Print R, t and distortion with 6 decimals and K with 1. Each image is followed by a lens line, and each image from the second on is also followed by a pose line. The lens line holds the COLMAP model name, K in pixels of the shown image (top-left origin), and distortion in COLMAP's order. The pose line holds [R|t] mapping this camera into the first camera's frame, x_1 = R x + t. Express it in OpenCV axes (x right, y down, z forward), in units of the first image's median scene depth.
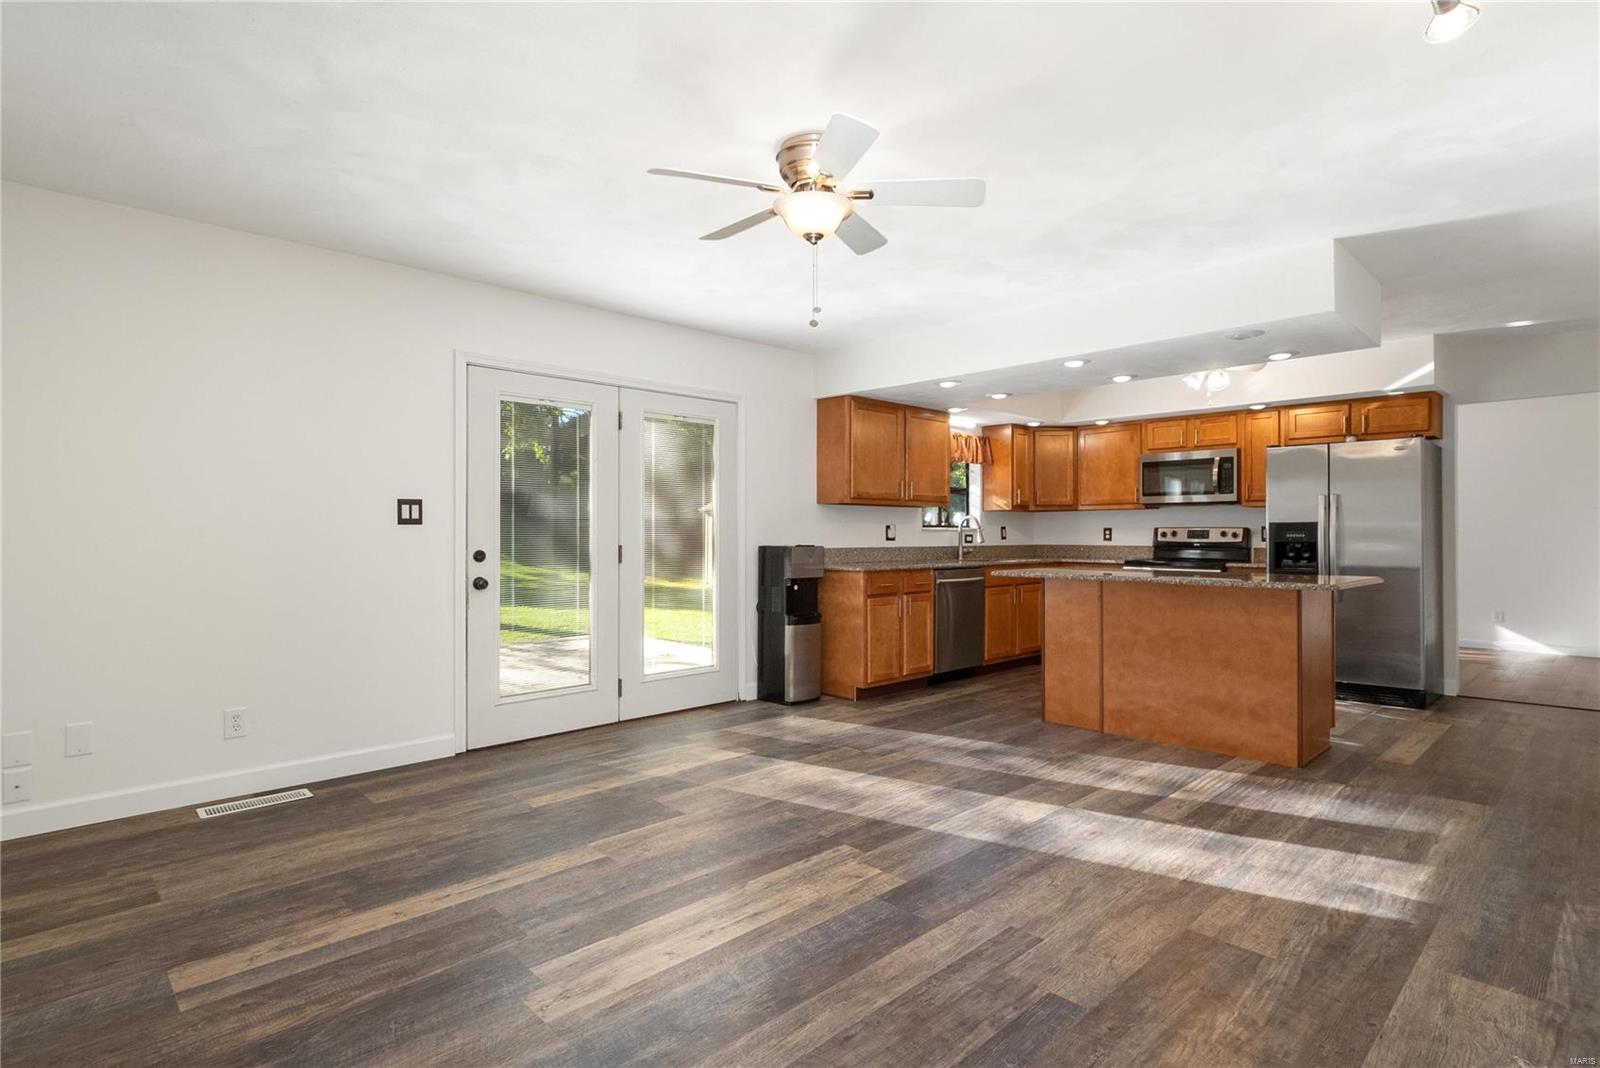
lens RADIAL K [[799.5, 0, 820.2], [0, 799.5, 514.2], [0, 0, 1]] dist [-0.005899, 0.002751]
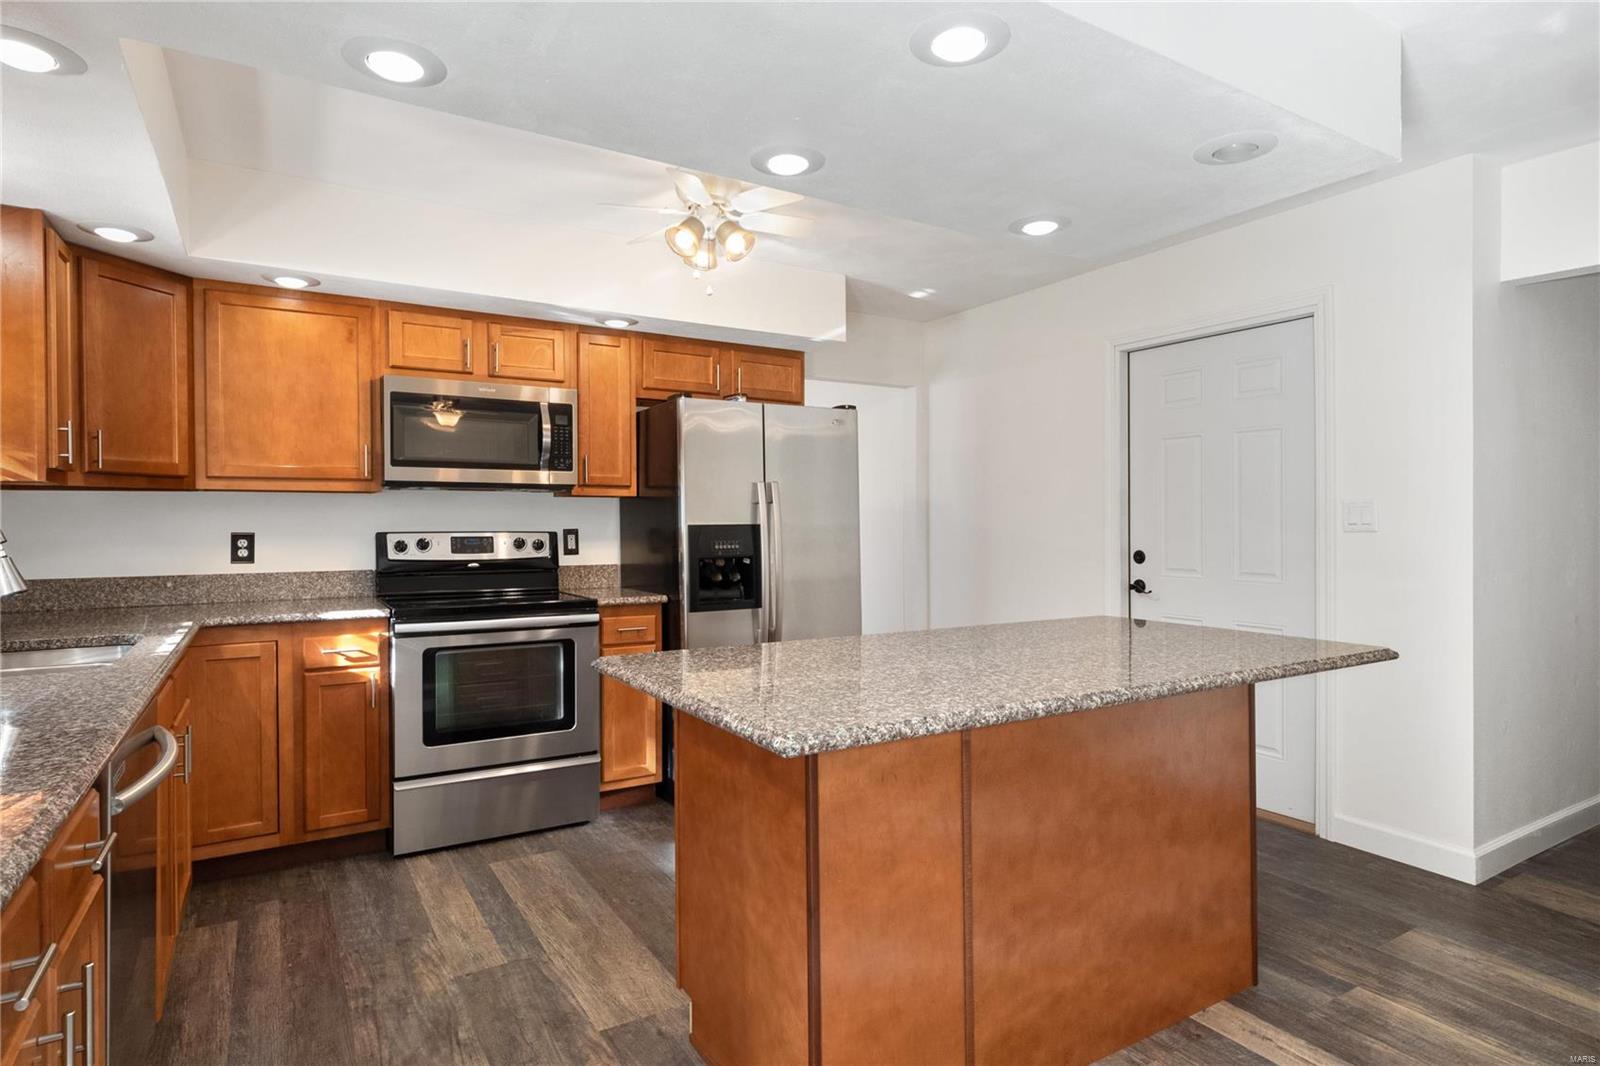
lens RADIAL K [[865.7, 0, 773.6], [0, 865.7, 532.7], [0, 0, 1]] dist [-0.002205, -0.002084]
pose [[0.241147, -0.013001, 0.970401, -0.038019], [-0.021911, 0.999582, 0.018837, 0.002830], [-0.970241, -0.025805, 0.240762, 0.863331]]
